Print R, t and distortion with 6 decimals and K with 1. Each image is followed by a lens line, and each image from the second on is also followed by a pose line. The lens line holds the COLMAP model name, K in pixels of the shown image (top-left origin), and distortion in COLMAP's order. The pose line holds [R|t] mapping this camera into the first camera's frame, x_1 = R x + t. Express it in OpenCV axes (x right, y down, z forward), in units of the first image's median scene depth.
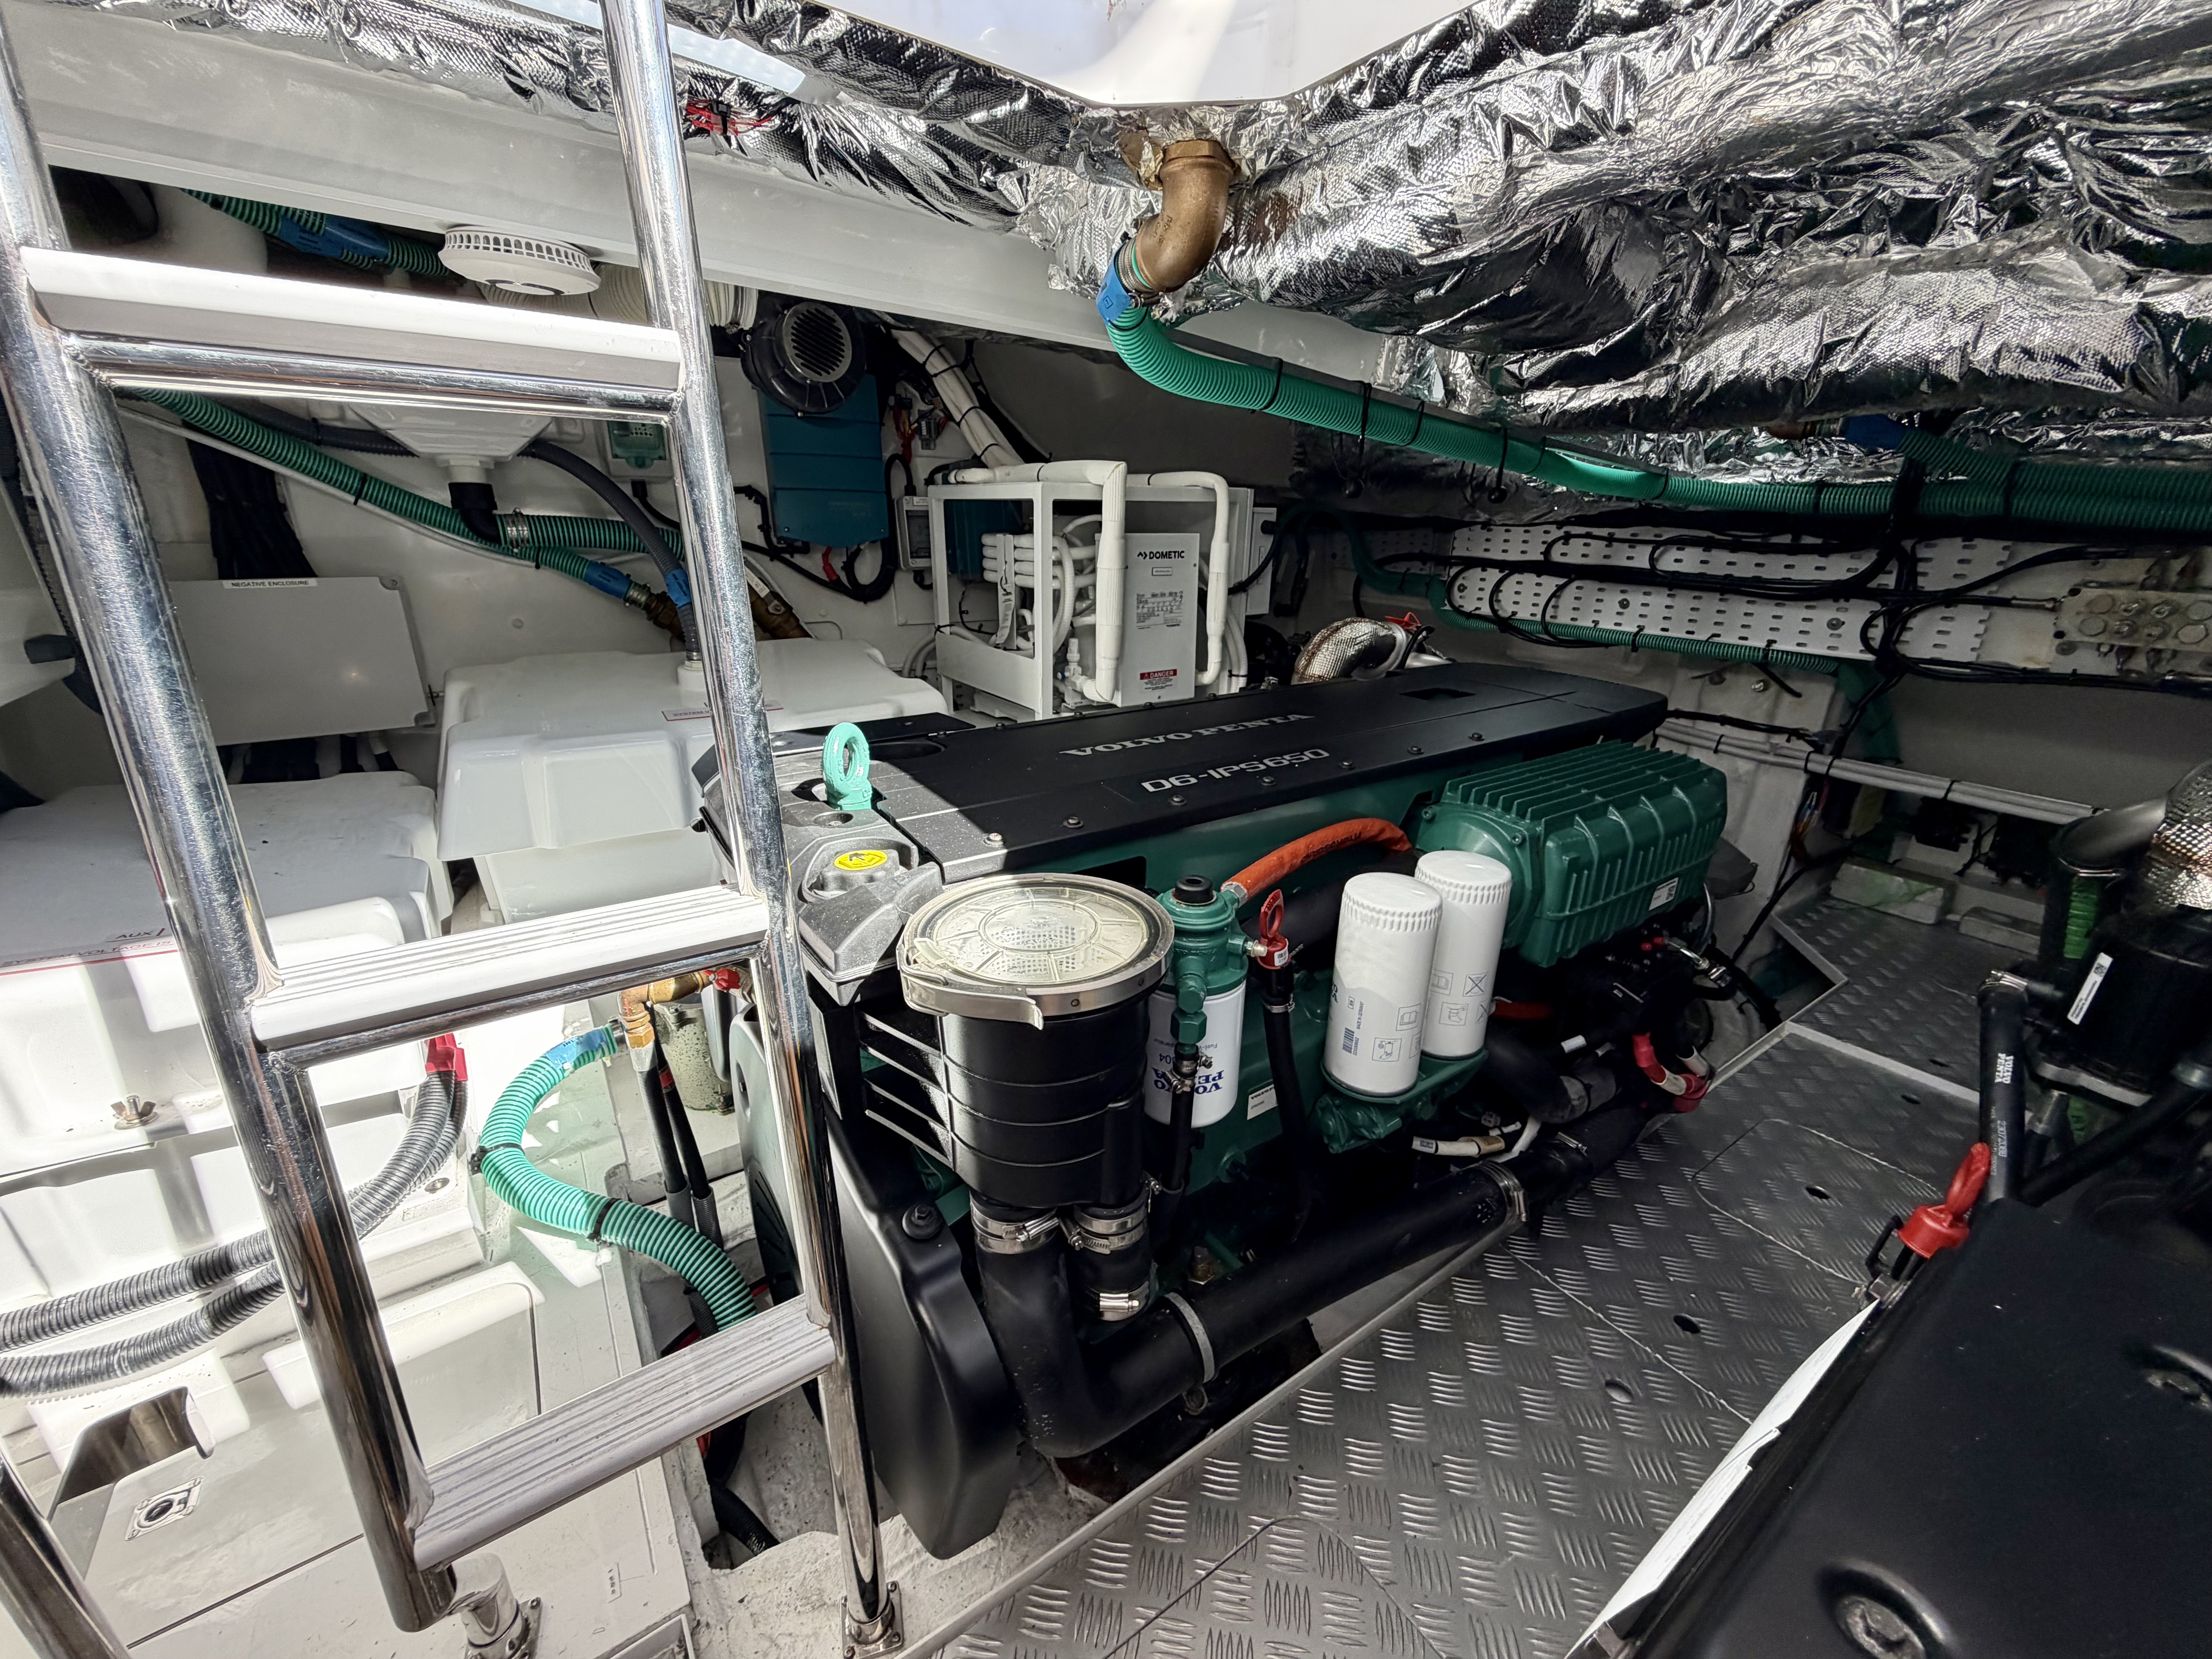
lens RADIAL K [[884.8, 0, 1098.9], [0, 884.8, 829.5], [0, 0, 1]] dist [-0.000875, -0.000618]
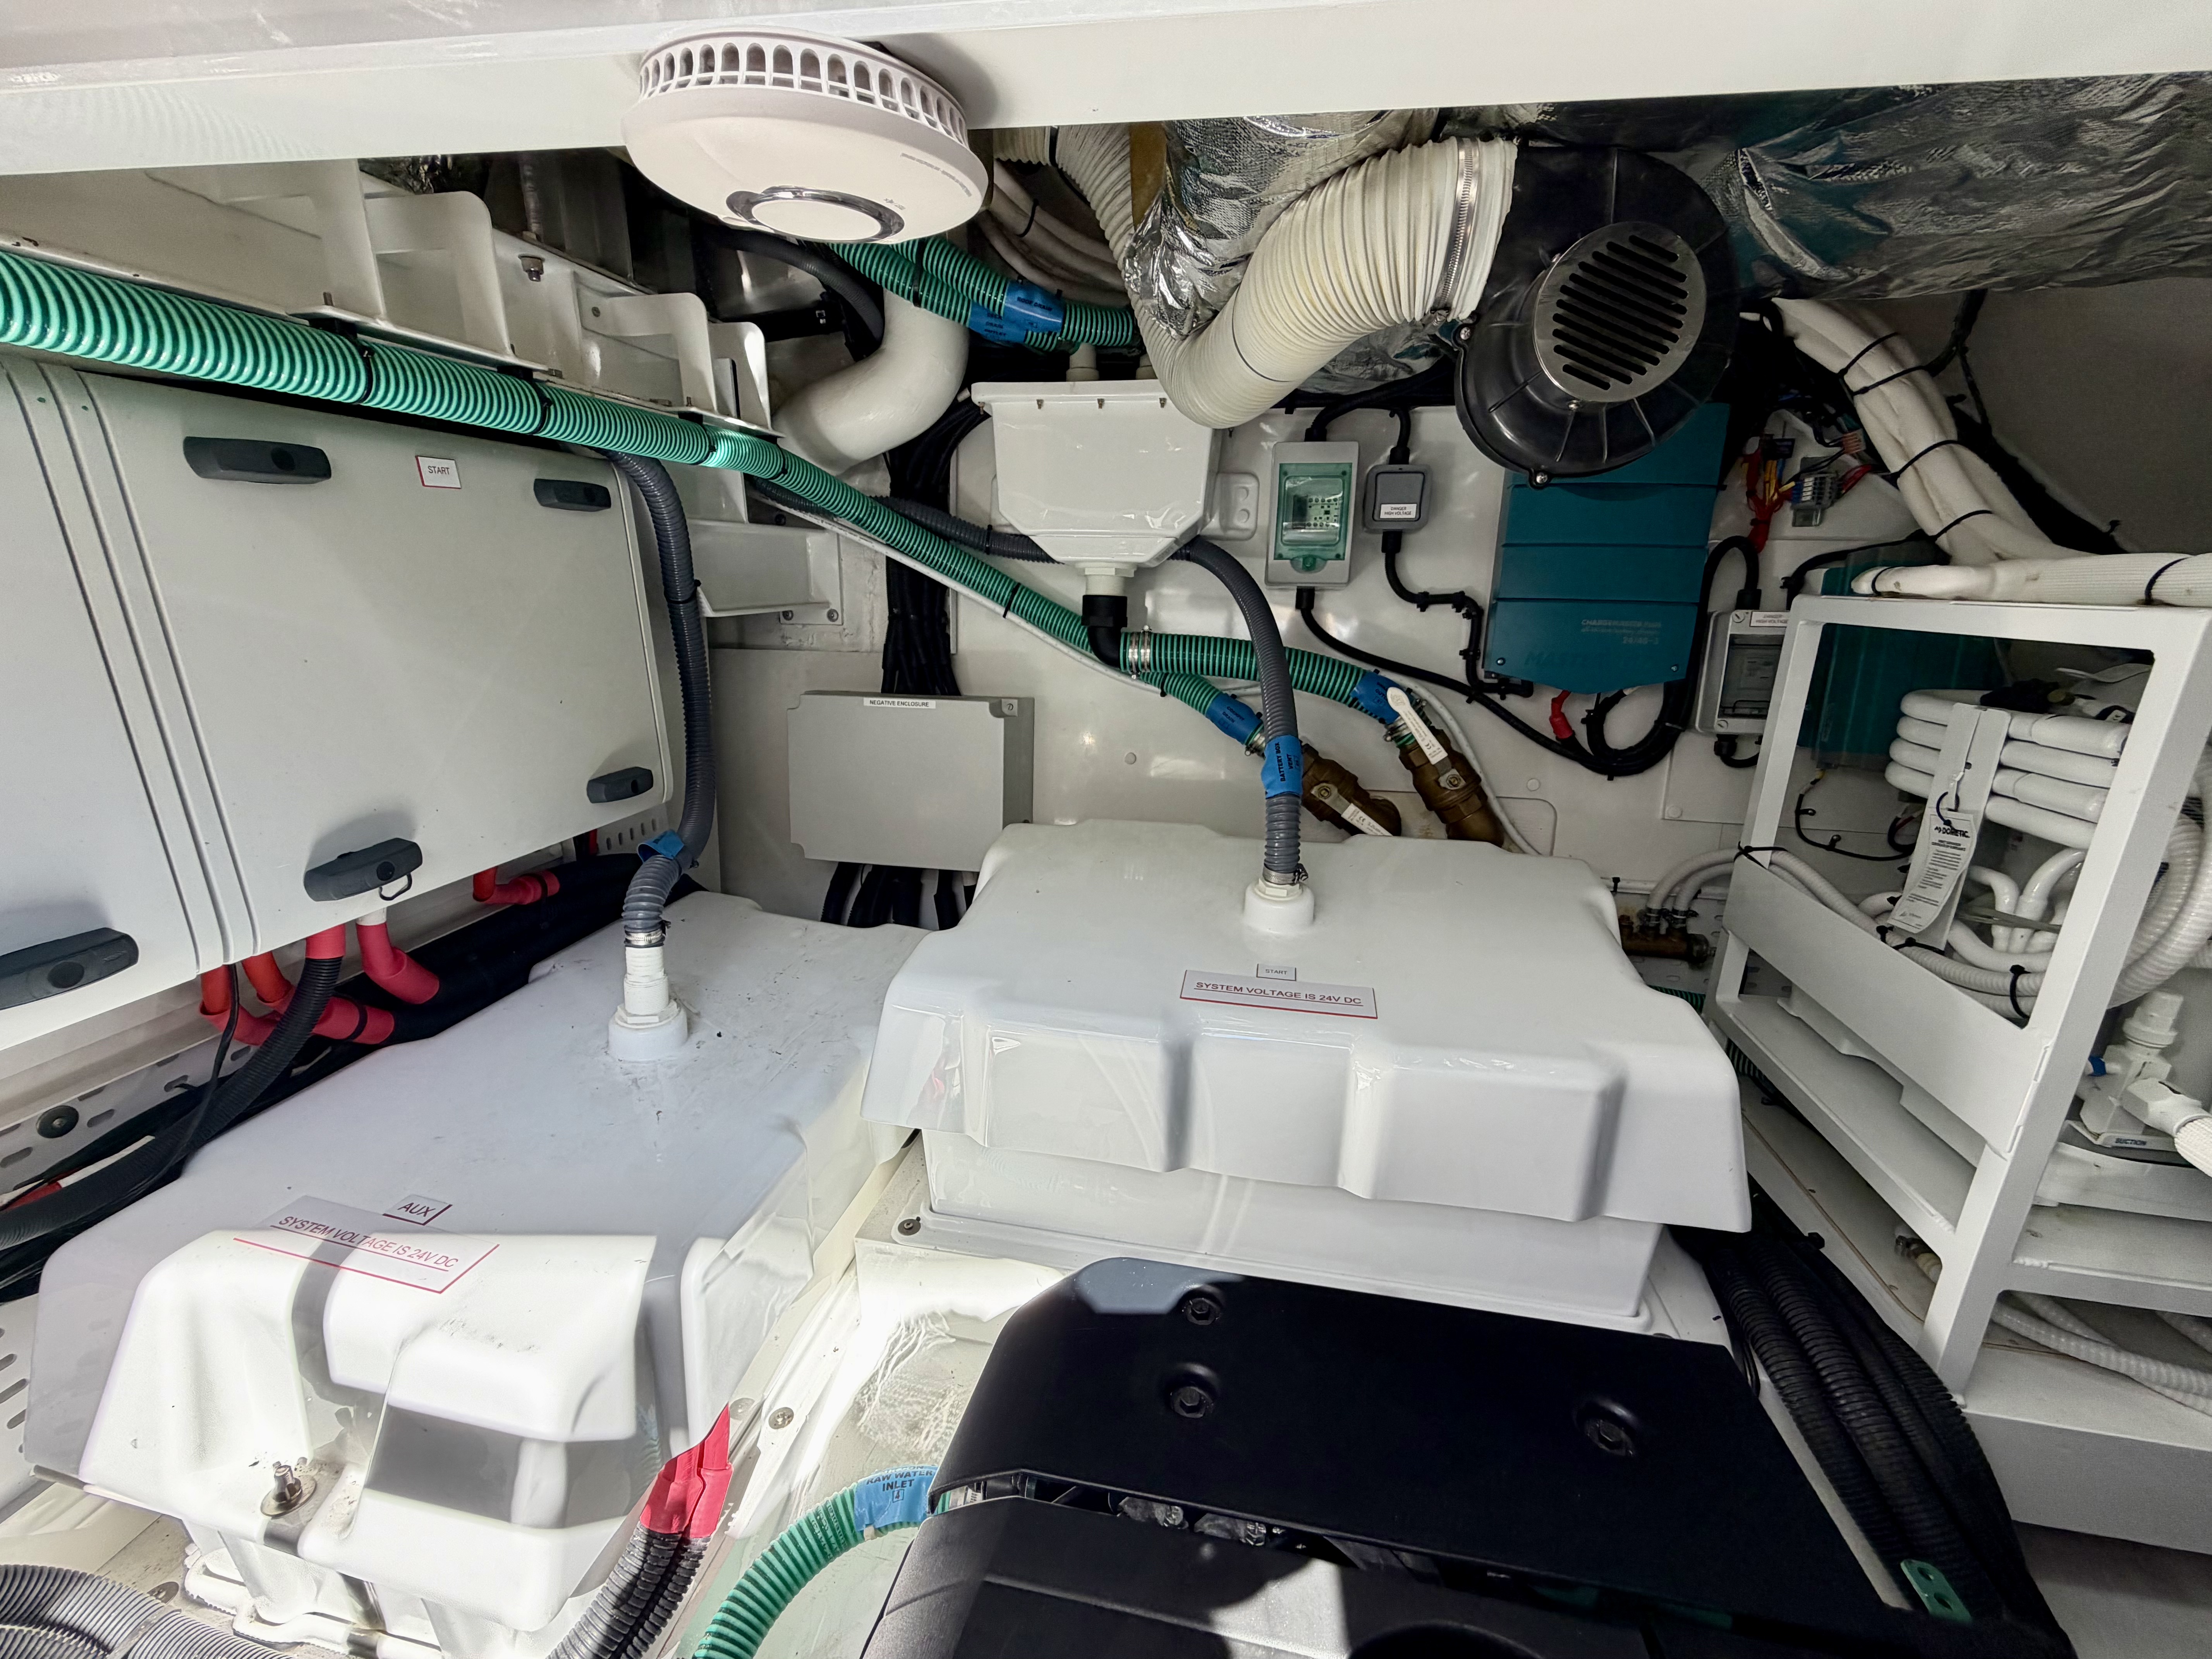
lens RADIAL K [[884.8, 0, 1098.9], [0, 884.8, 829.5], [0, 0, 1]] dist [-0.000875, -0.000618]
pose [[0.703651, 0.191941, -0.684130, -0.099882], [-0.243599, 0.969638, 0.021494, -0.166803], [0.667484, 0.151529, 0.729044, 0.367202]]
